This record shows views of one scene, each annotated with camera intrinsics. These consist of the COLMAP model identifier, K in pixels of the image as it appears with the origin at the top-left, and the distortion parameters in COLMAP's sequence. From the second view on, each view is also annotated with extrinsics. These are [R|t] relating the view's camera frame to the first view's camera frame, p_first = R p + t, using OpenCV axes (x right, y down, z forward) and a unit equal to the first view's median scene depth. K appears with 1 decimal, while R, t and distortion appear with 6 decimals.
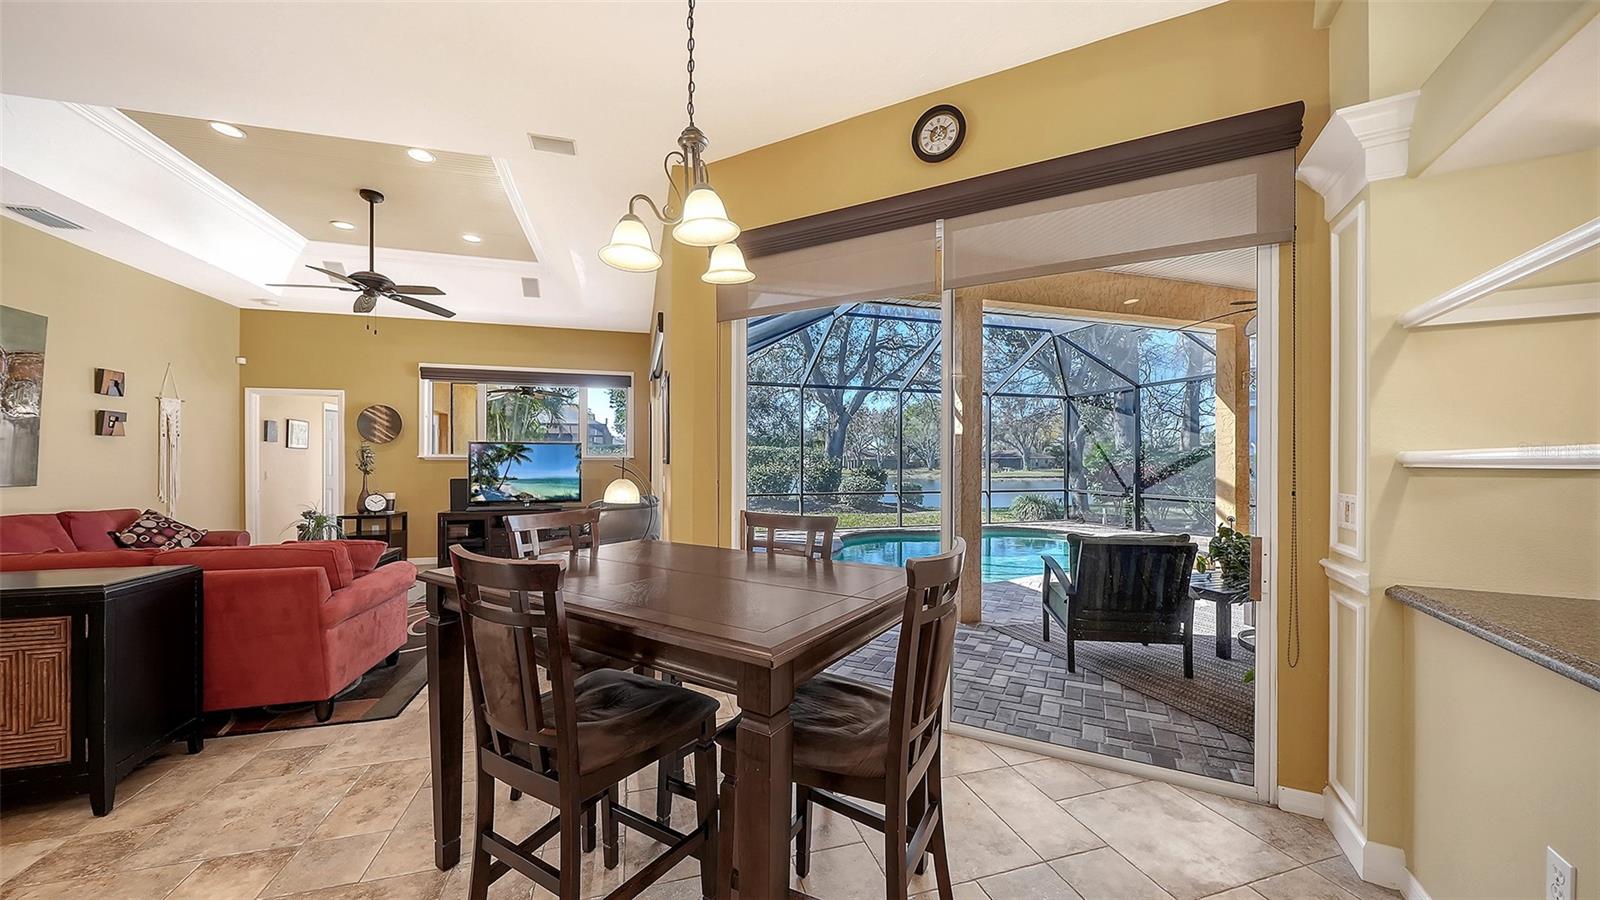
lens RADIAL K [[559.1, 0, 800.0], [0, 559.1, 462.2], [0, 0, 1]] dist [0.000161, -0.001552]
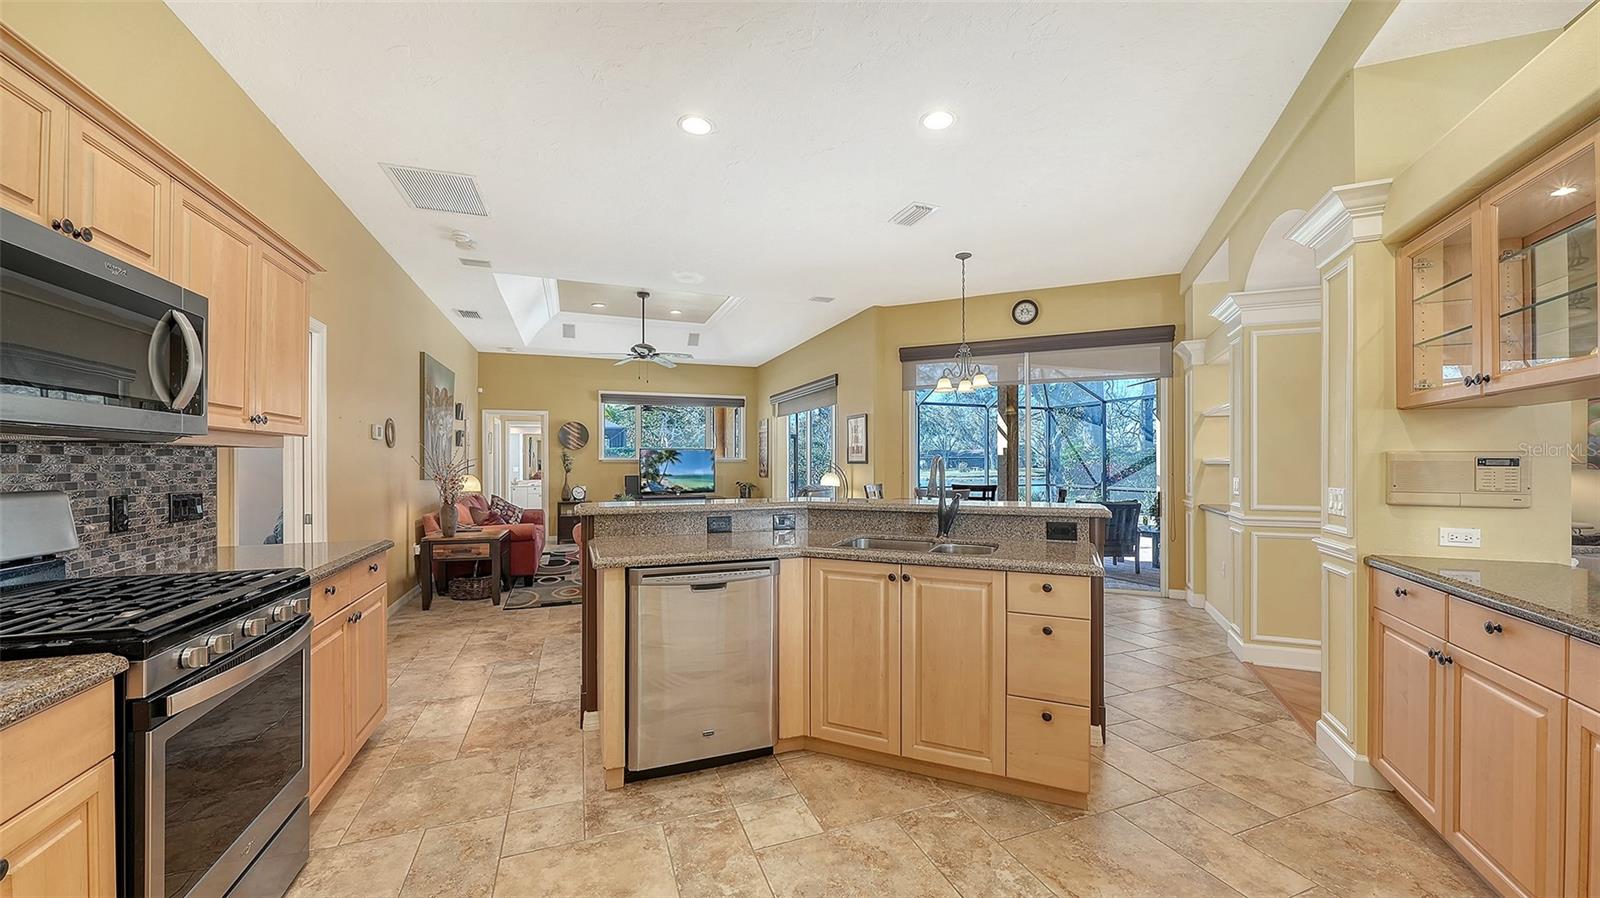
lens RADIAL K [[589.0, 0, 798.9], [0, 589.0, 459.8], [0, 0, 1]] dist [-0.002010, -0.000070]
pose [[0.997356, -0.002865, 0.072609, -0.318474], [0.003203, 0.999985, -0.004550, -0.000805], [-0.072595, 0.004771, 0.997350, -0.487381]]
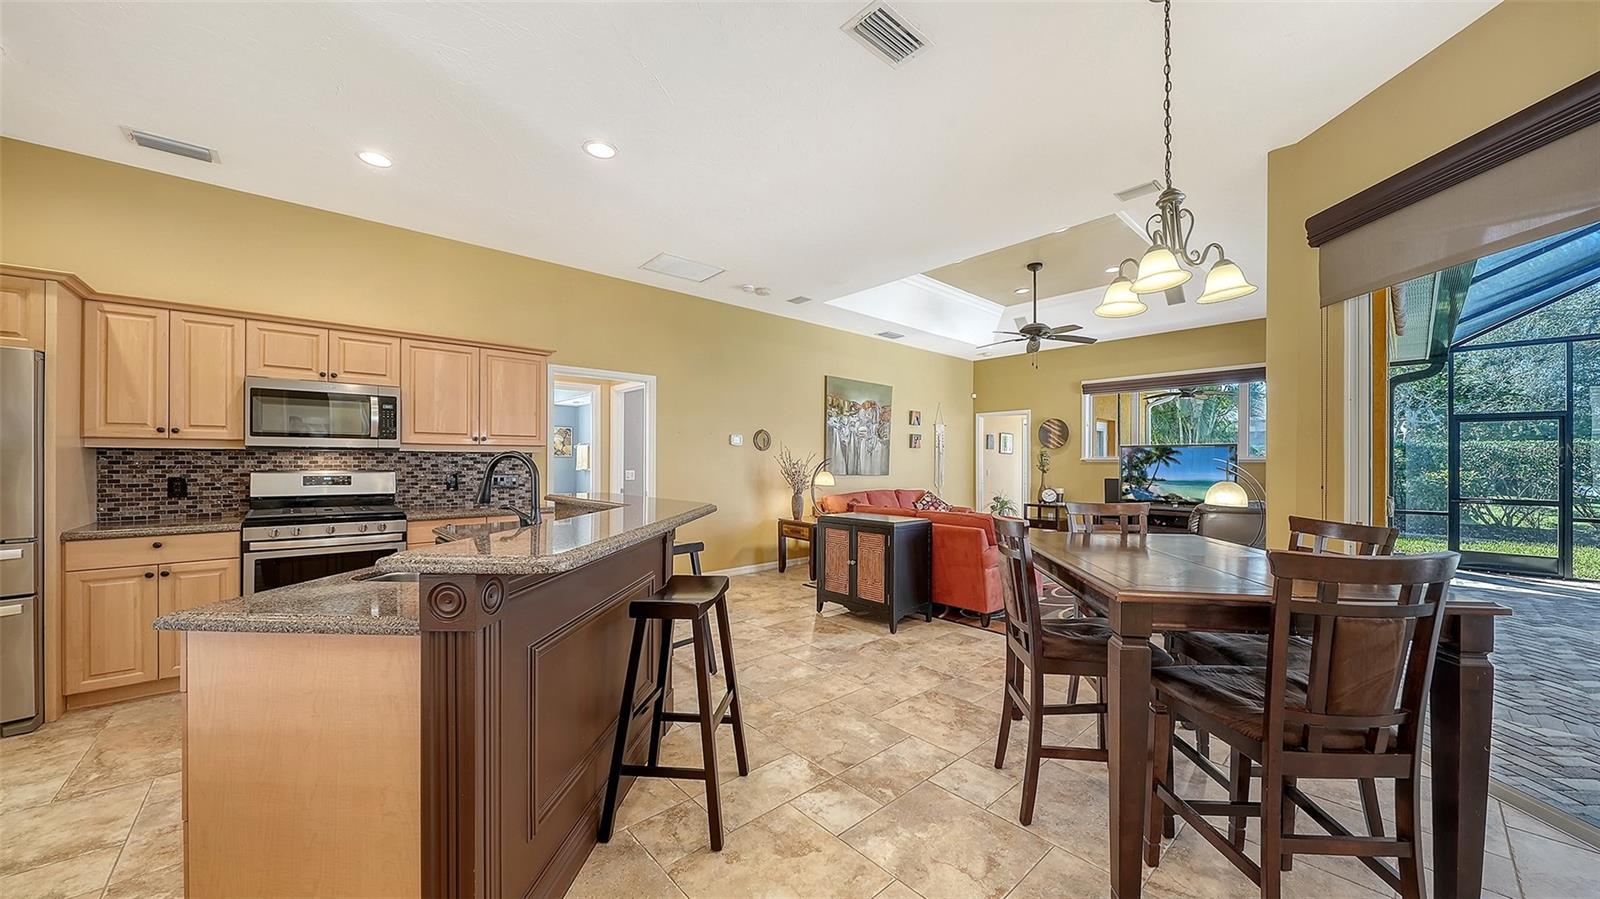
lens RADIAL K [[554.0, 0, 802.1], [0, 554.0, 461.9], [0, 0, 1]] dist [0.001632, -0.002343]
pose [[0.433832, 0.000929, -0.900993, 0.137771], [-0.004523, 0.999989, -0.001147, -0.000011], [0.900982, 0.004573, 0.433831, -0.060901]]
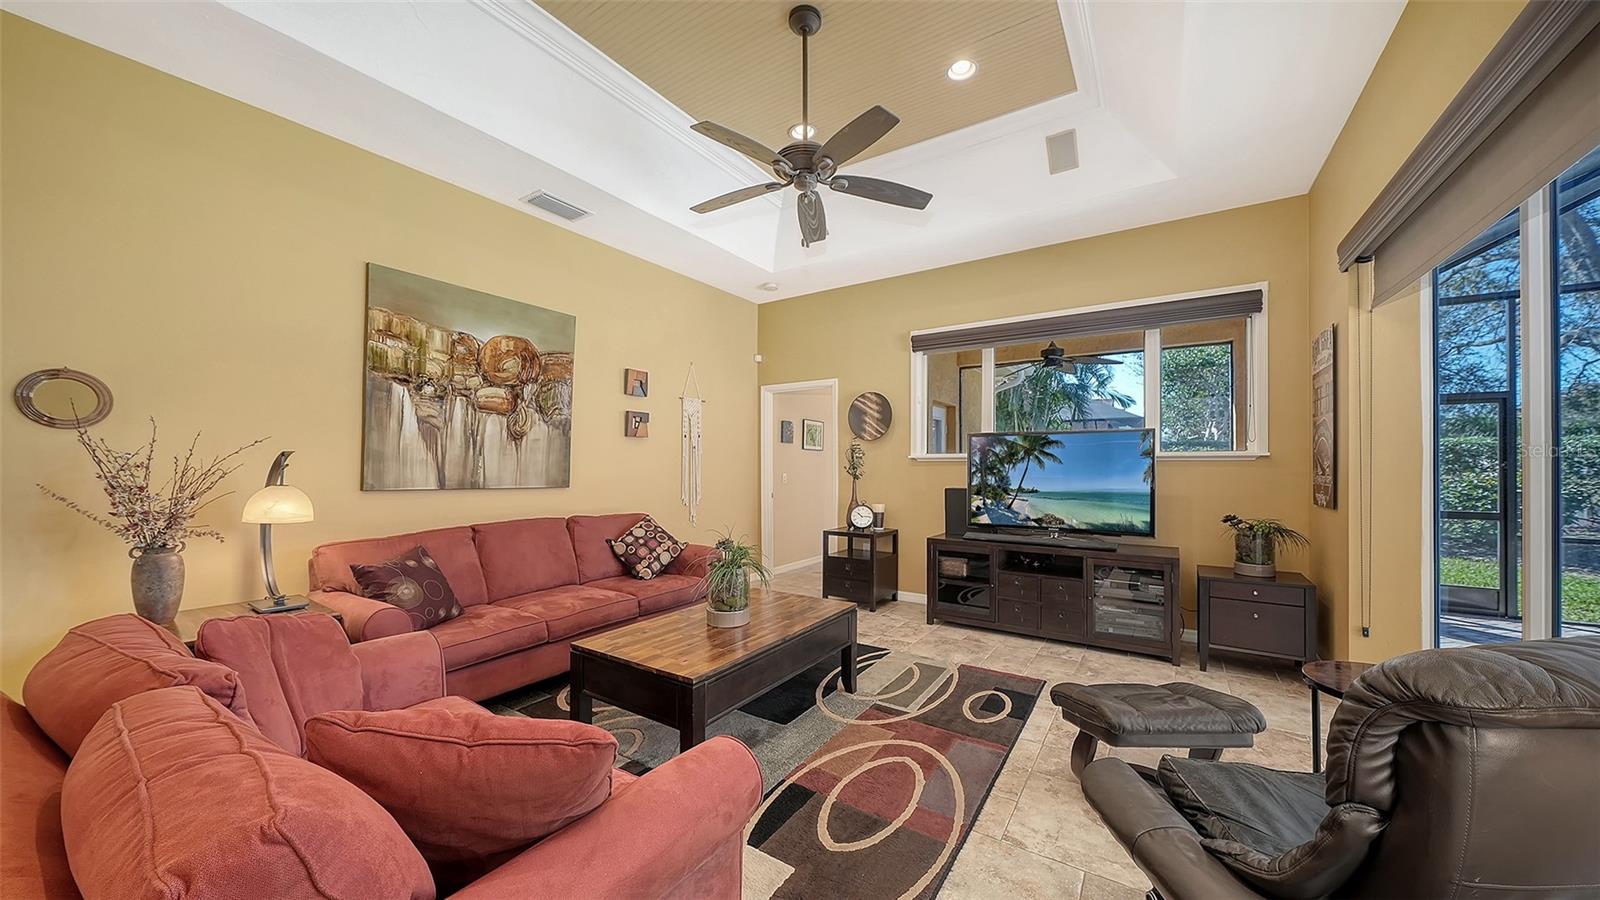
lens RADIAL K [[554.0, 0, 802.1], [0, 554.0, 462.4], [0, 0, 1]] dist [0.001632, -0.002343]
pose [[0.645803, -0.003041, -0.763498, -0.222303], [-0.001471, 0.999985, -0.005227, 0.001666], [0.763503, 0.004499, 0.645789, 0.434545]]
